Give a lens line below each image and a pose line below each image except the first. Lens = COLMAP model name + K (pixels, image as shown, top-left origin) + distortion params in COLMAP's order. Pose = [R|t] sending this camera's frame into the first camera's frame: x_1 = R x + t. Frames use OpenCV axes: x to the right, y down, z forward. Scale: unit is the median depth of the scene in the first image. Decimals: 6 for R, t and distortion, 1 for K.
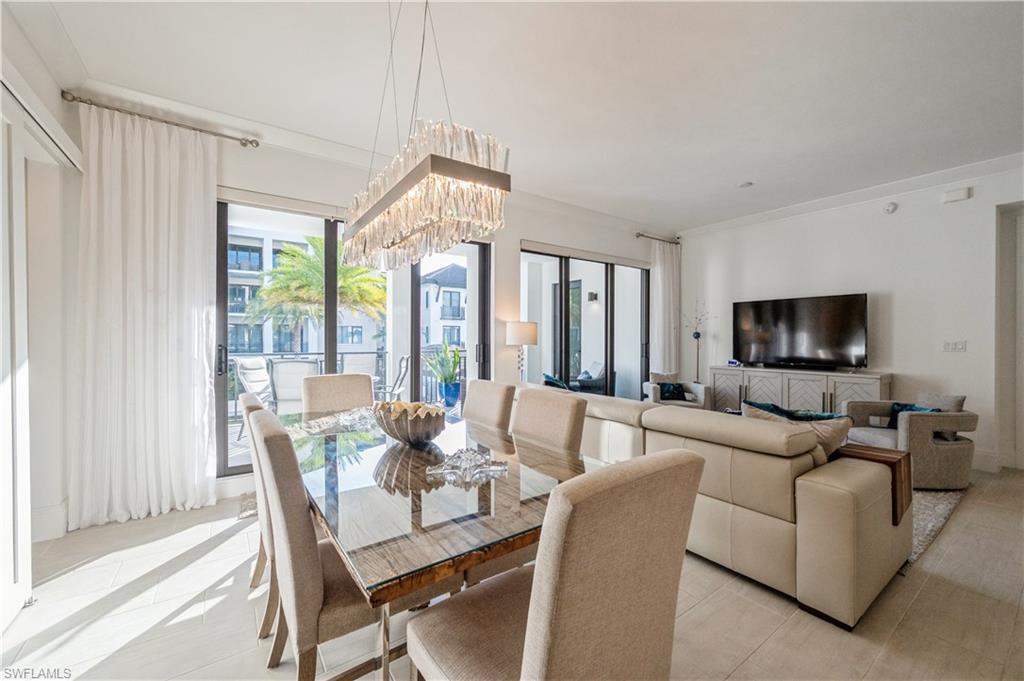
lens RADIAL K [[407.1, 0, 502.4], [0, 407.1, 339.0], [0, 0, 1]] dist [-0.003100, 0.000736]
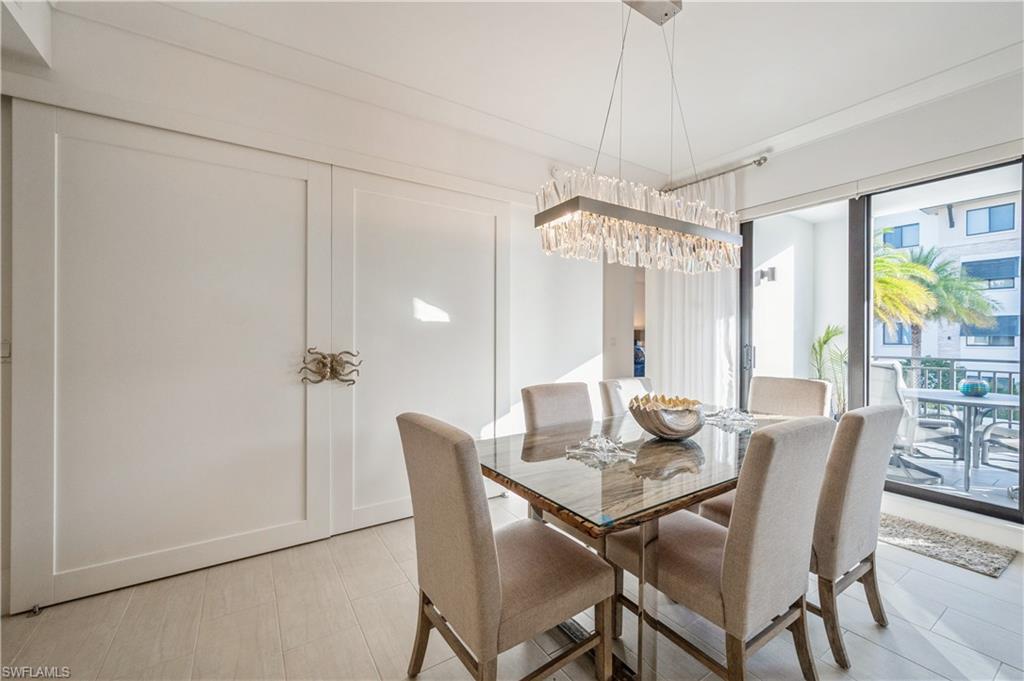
lens RADIAL K [[407.1, 0, 513.6], [0, 407.1, 339.5], [0, 0, 1]] dist [-0.003100, 0.000736]
pose [[-0.028987, 0.001607, -0.999579, 0.485799], [-0.002241, 0.999996, 0.001672, -0.001162], [0.999577, 0.002289, -0.028983, 0.356529]]
